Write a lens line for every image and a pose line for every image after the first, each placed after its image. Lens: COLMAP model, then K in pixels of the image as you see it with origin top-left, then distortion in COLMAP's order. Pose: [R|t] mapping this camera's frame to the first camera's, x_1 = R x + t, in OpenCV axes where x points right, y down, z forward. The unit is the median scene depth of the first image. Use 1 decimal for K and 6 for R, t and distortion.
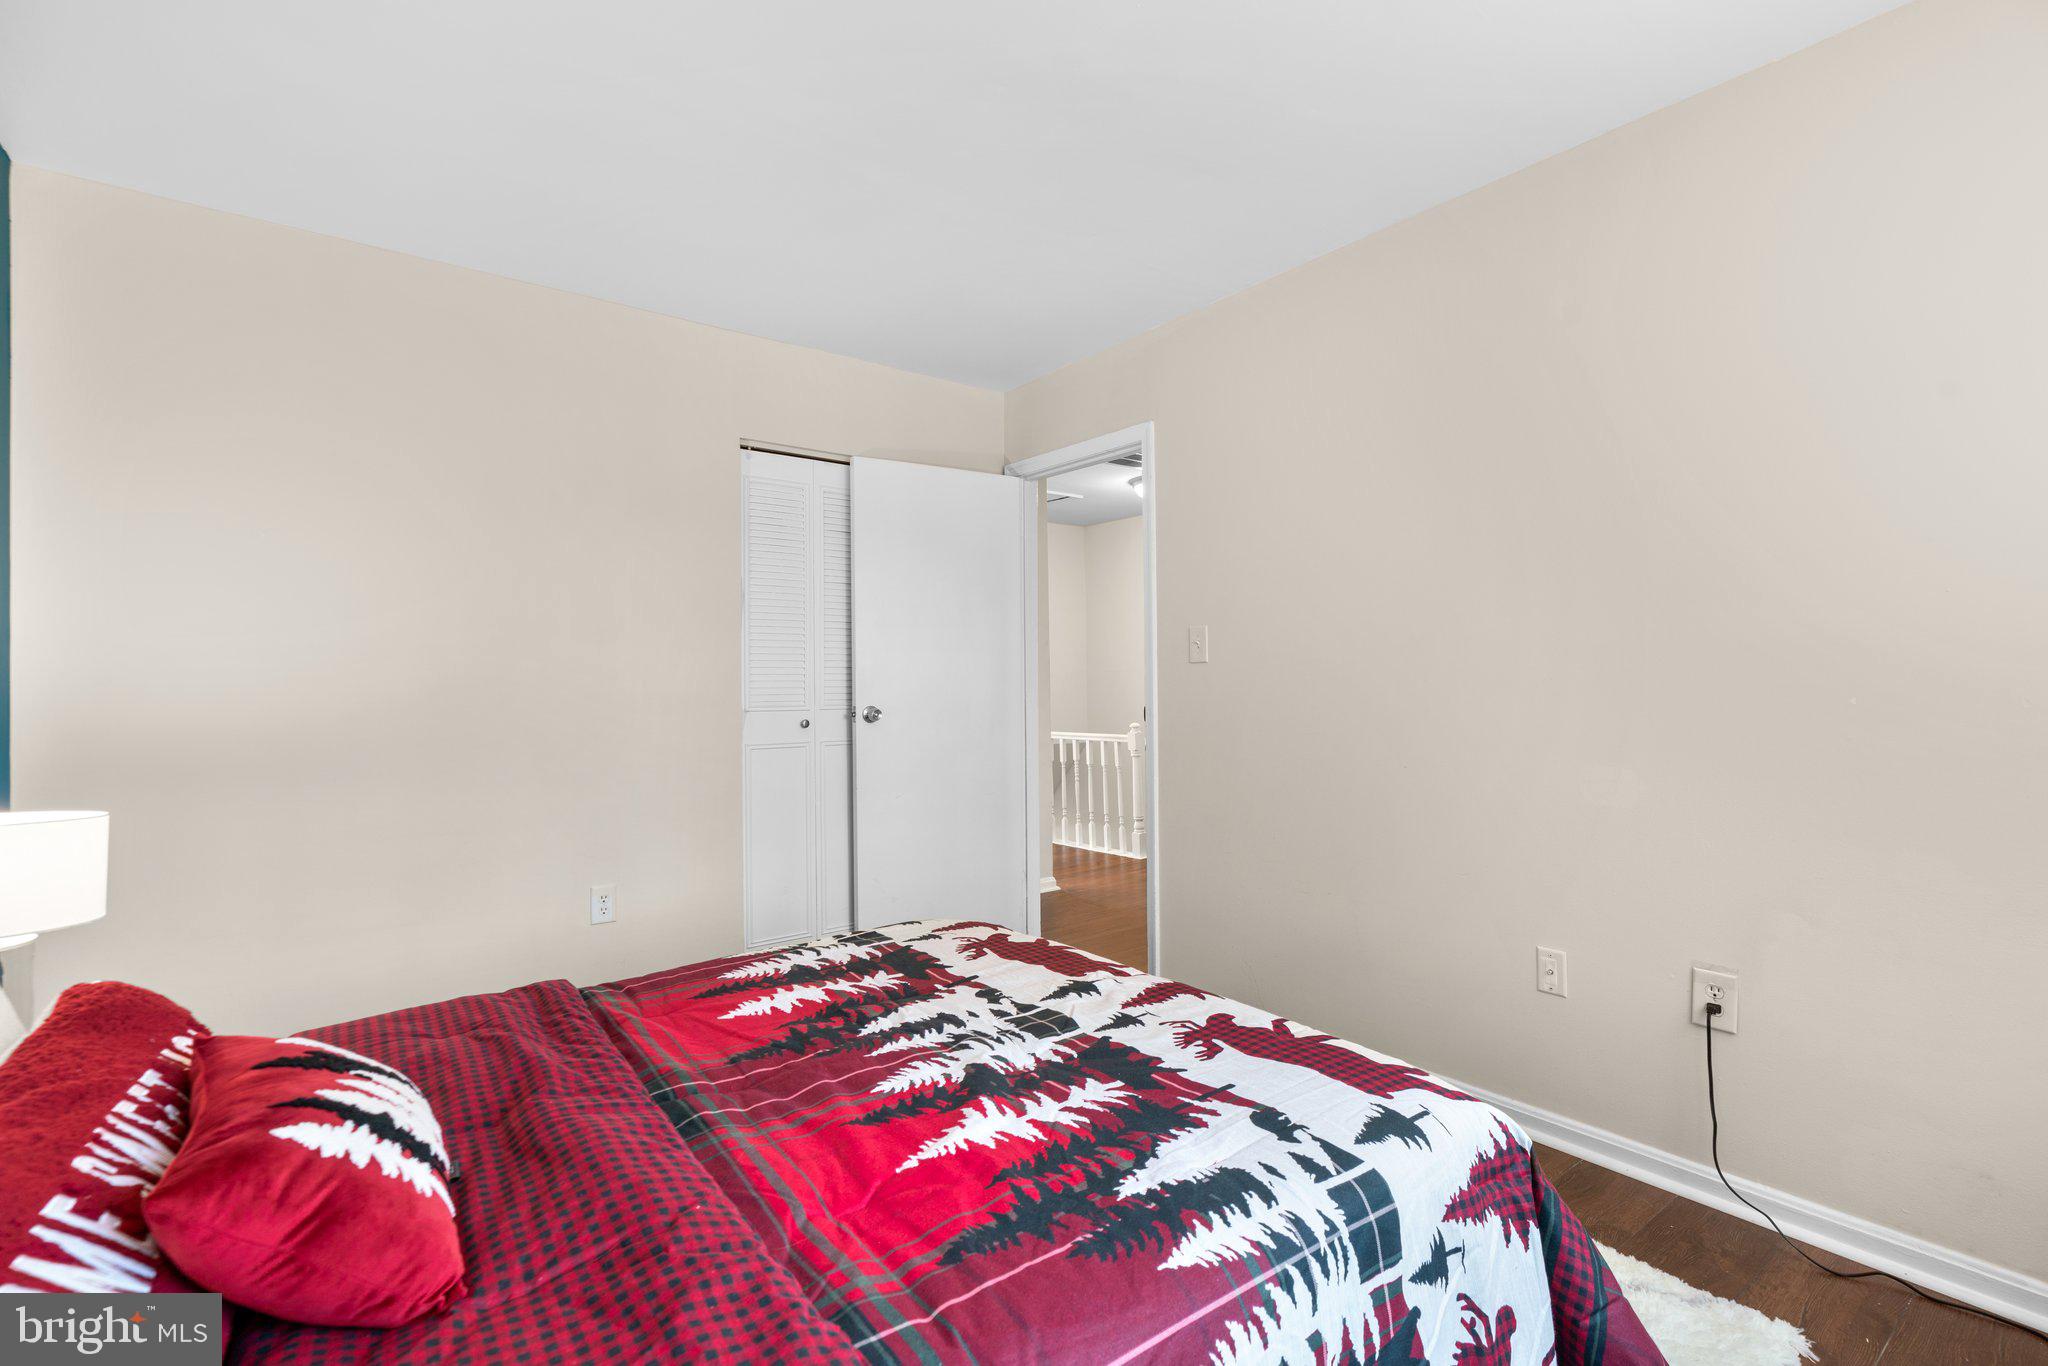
lens RADIAL K [[921.3, 0, 1009.5], [0, 921.3, 691.8], [0, 0, 1]] dist [-0.013270, 0.000063]
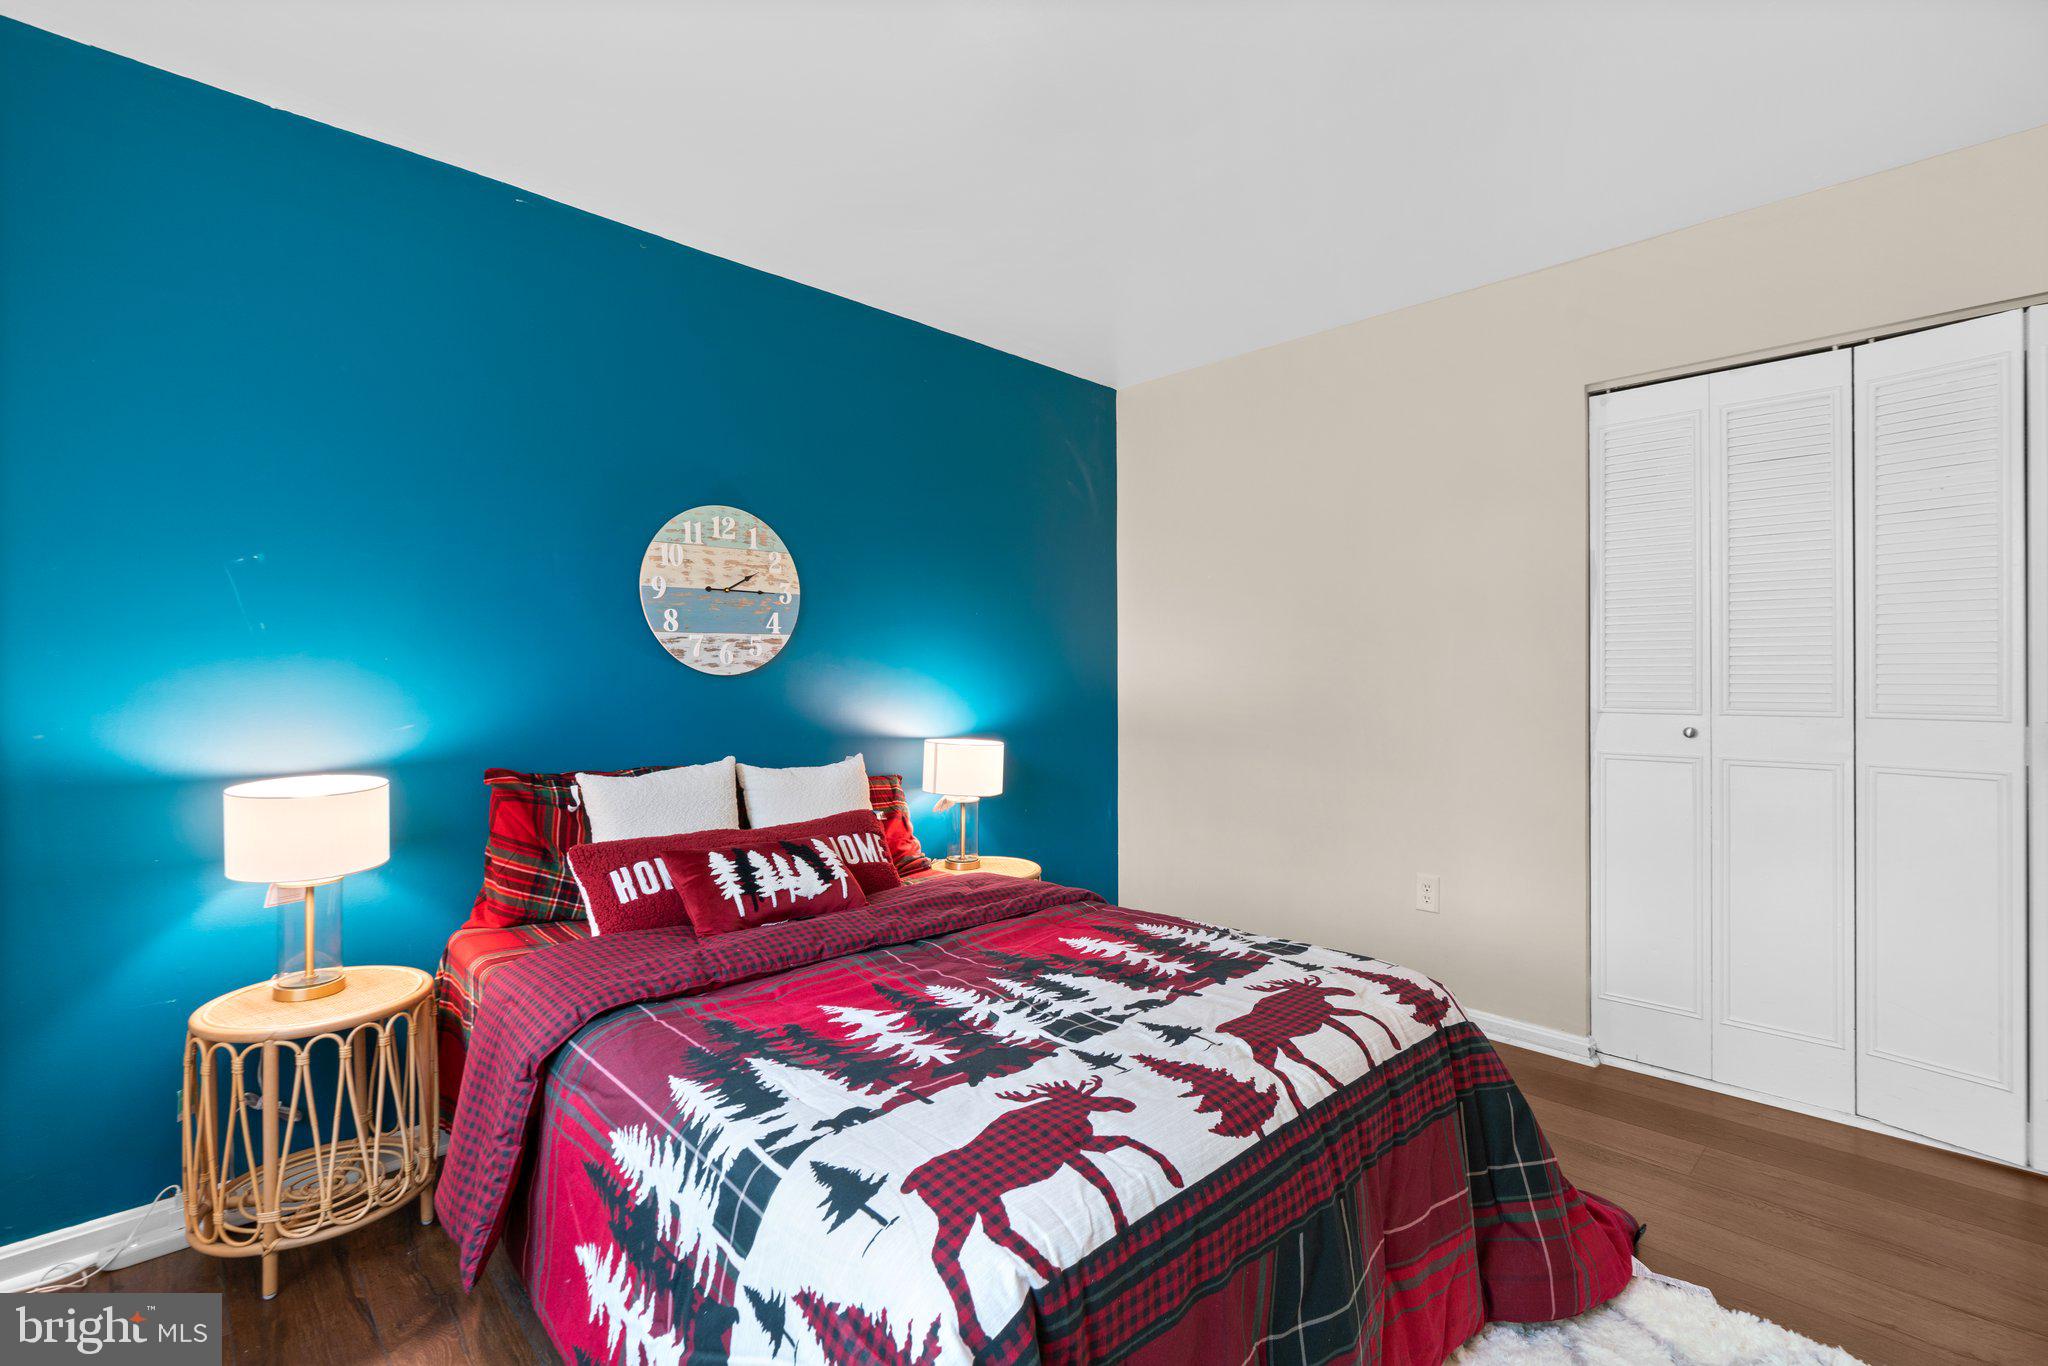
lens RADIAL K [[921.3, 0, 1009.5], [0, 921.3, 691.8], [0, 0, 1]] dist [-0.013270, 0.000063]
pose [[0.120312, 0.022157, -0.992489, 1.008534], [-0.008855, 0.999735, 0.021246, -0.021354], [0.992697, 0.006232, 0.120476, 0.808042]]
